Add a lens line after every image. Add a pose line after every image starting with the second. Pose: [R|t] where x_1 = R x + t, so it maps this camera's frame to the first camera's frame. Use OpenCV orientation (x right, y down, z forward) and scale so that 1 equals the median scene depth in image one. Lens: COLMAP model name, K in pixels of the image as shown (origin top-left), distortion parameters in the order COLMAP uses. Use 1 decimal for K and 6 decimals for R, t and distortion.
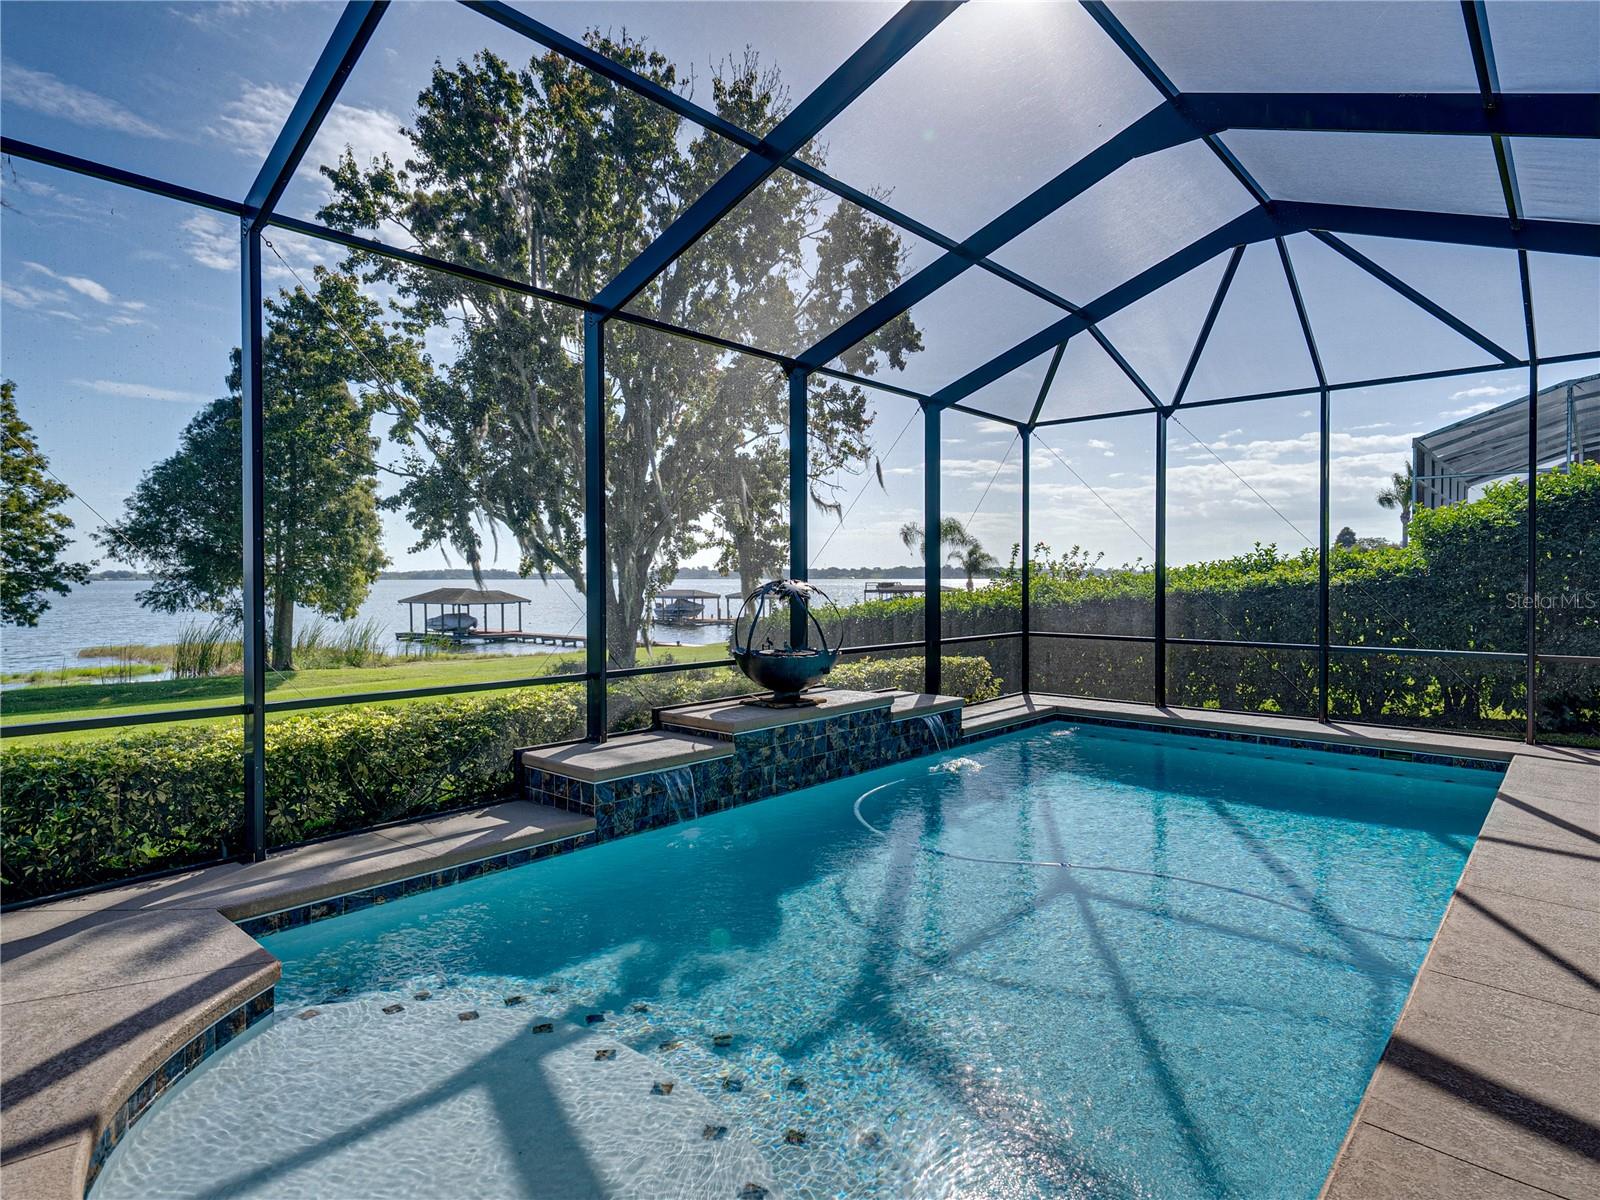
lens RADIAL K [[911.5, 0, 814.0], [0, 911.5, 579.5], [0, 0, 1]] dist [0.006083, 0.002539]
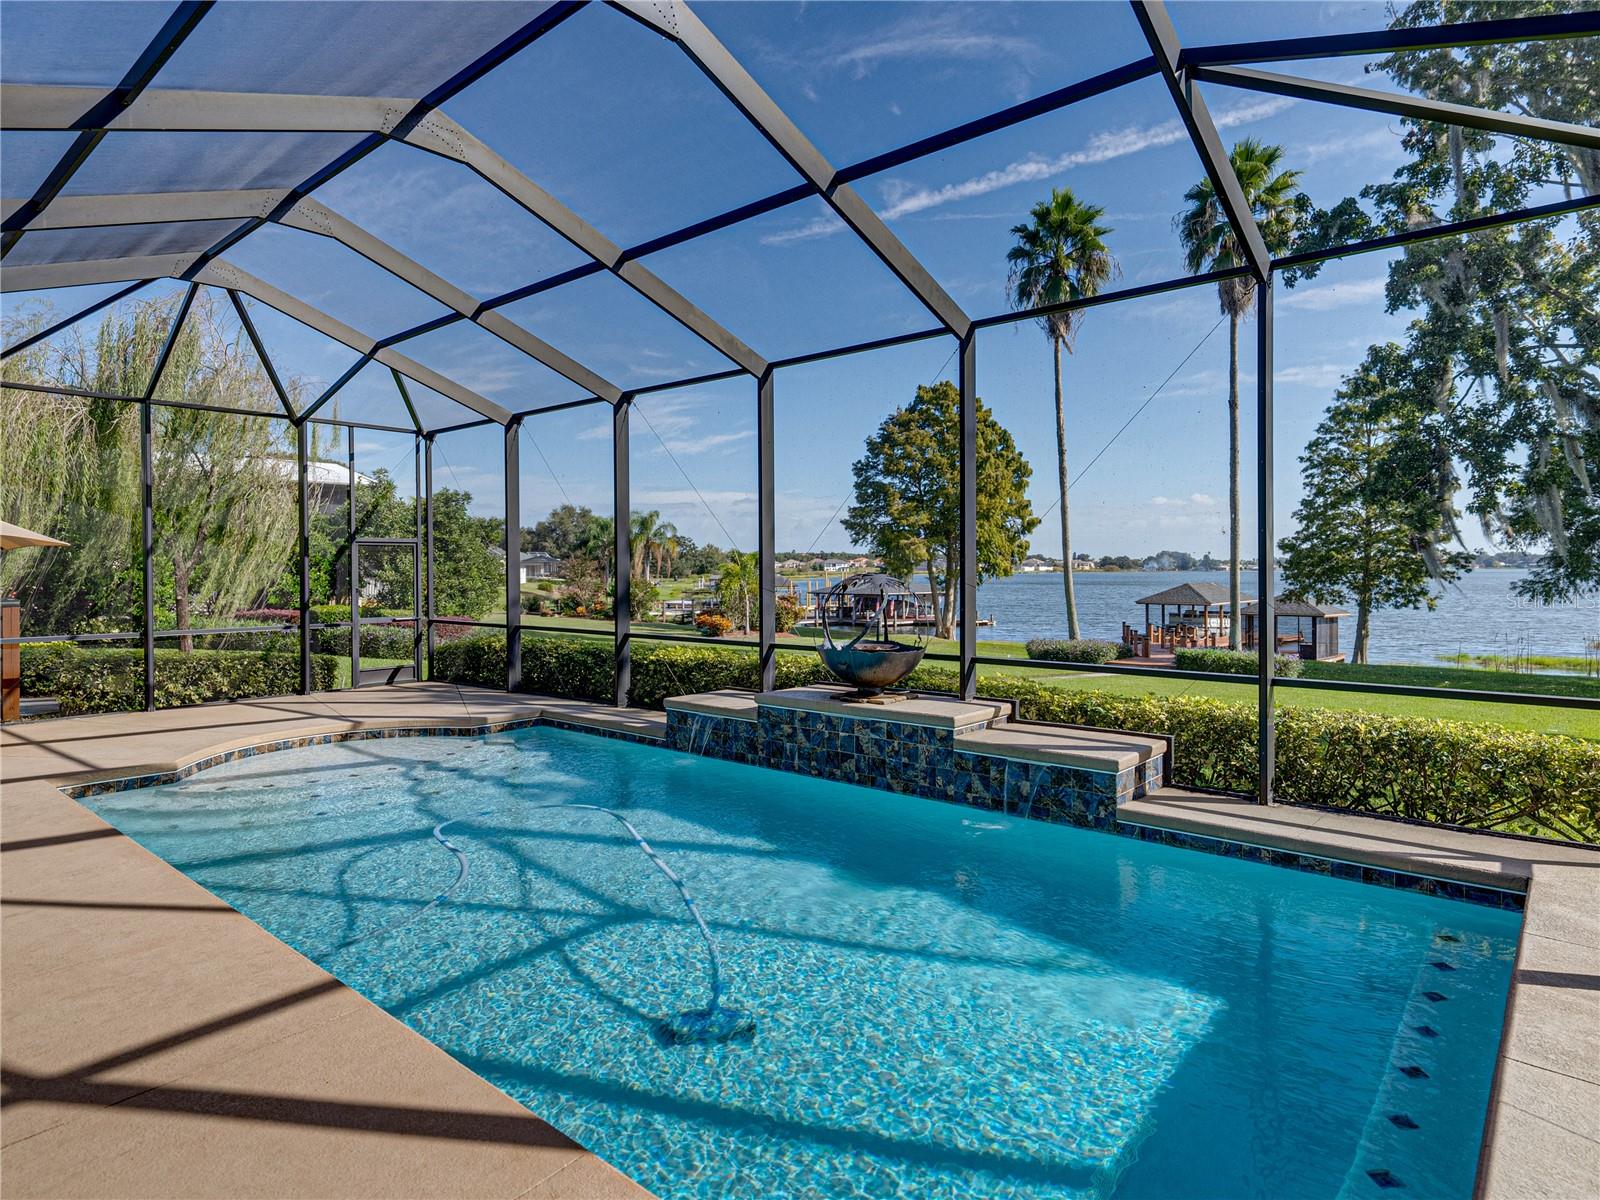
lens RADIAL K [[911.5, 0, 814.0], [0, 911.5, 579.5], [0, 0, 1]] dist [0.006083, 0.002539]
pose [[0.005682, 0.013957, -0.999886, 0.242469], [0.001378, 0.999902, 0.013965, -0.001775], [0.999983, -0.001457, 0.005662, 0.237333]]
